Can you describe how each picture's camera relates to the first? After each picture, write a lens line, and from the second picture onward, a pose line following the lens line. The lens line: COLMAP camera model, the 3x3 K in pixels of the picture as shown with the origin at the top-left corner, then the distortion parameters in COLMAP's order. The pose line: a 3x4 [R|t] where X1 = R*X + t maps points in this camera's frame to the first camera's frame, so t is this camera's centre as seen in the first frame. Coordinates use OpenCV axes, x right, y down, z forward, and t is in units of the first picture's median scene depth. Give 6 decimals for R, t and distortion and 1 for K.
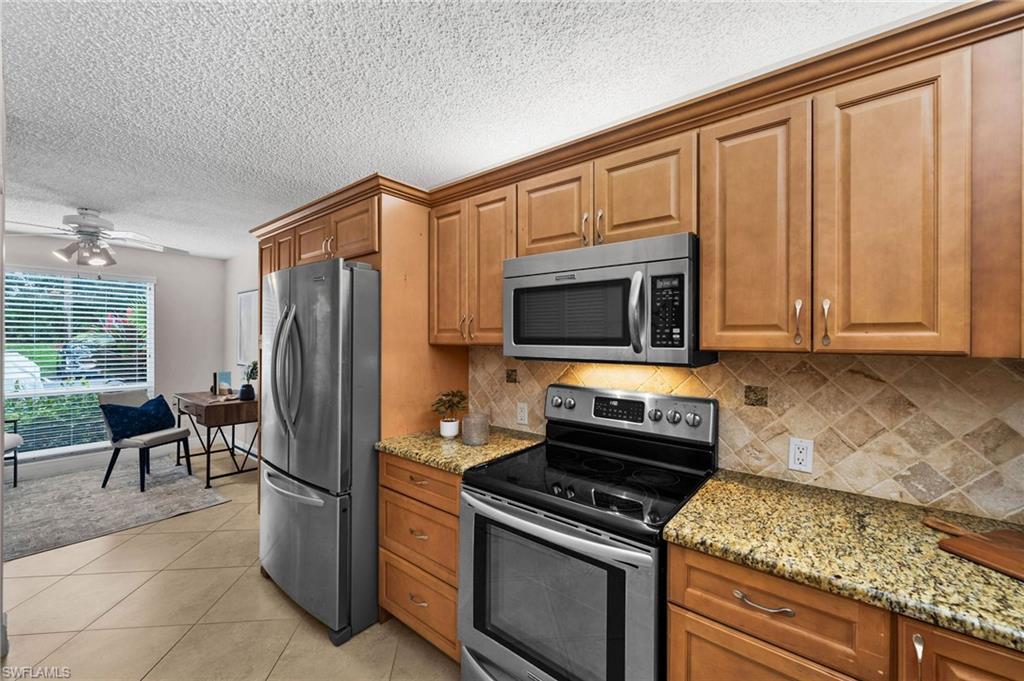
lens RADIAL K [[402.2, 0, 513.5], [0, 402.2, 342.3], [0, 0, 1]] dist [-0.000728, -0.000185]
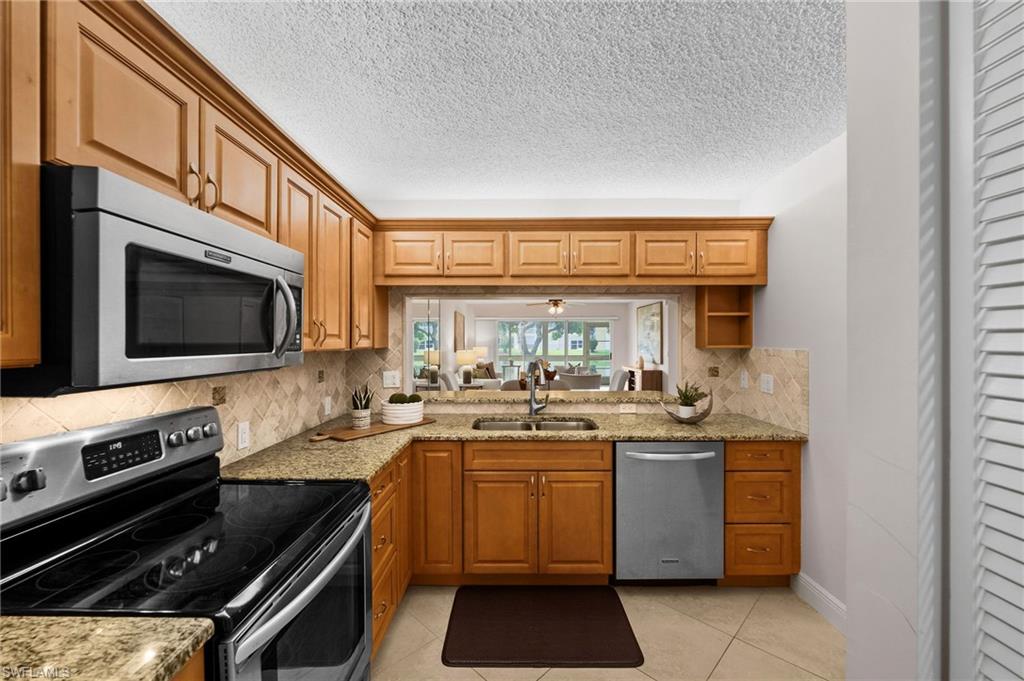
lens RADIAL K [[402.2, 0, 511.2], [0, 402.2, 340.1], [0, 0, 1]] dist [-0.000728, -0.000185]
pose [[-0.633995, -0.001697, 0.773335, -0.774408], [0.000050, 0.999997, 0.002236, -0.020722], [-0.773337, 0.001457, -0.633994, 1.124326]]
